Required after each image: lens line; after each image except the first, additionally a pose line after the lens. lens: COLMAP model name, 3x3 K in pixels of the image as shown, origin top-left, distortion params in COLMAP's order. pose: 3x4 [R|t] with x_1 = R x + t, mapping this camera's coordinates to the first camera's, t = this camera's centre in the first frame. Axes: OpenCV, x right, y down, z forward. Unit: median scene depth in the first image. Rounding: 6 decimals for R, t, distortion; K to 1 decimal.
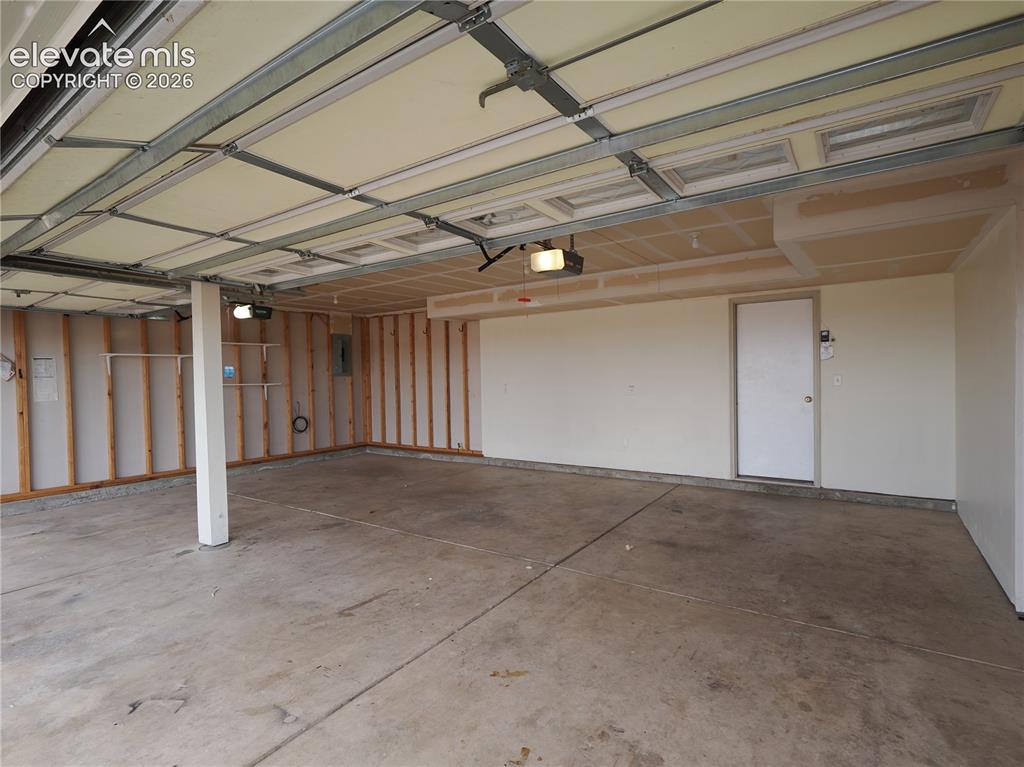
lens RADIAL K [[507.2, 0, 518.1], [0, 507.2, 384.9], [0, 0, 1]] dist [-0.011920, 0.001111]
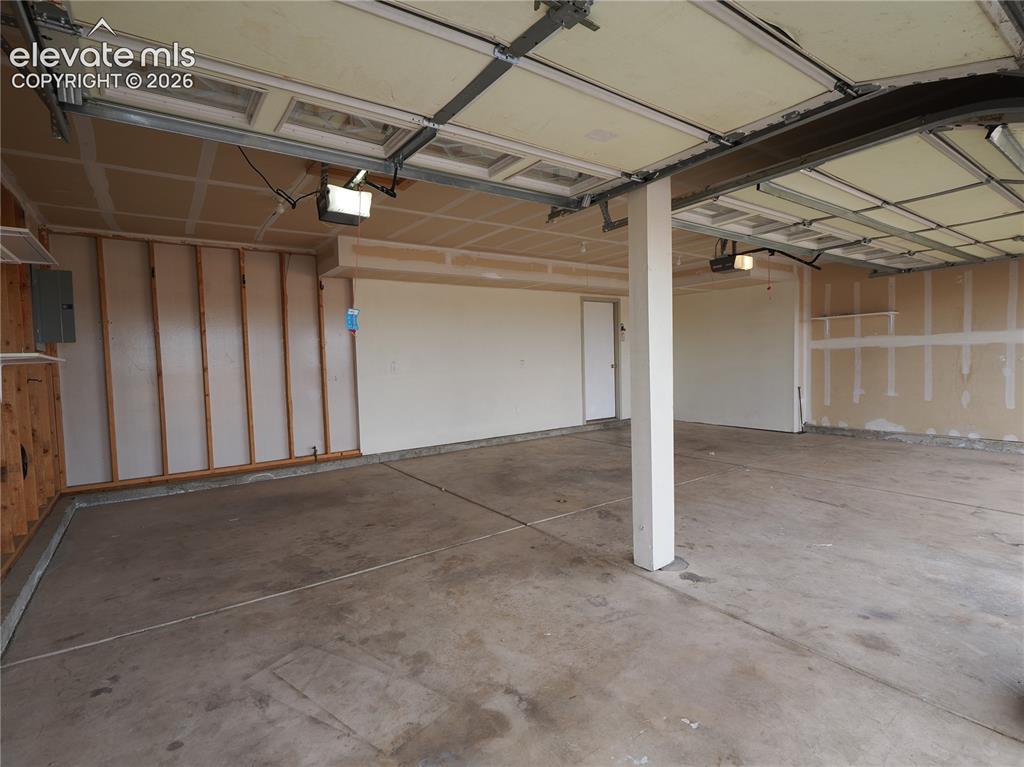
lens RADIAL K [[507.2, 0, 518.1], [0, 507.2, 384.9], [0, 0, 1]] dist [-0.011920, 0.001111]
pose [[0.341521, -0.040913, 0.938983, -1.415008], [0.041107, 0.998746, 0.028566, 0.041283], [-0.938975, 0.028843, 0.342775, 1.002919]]
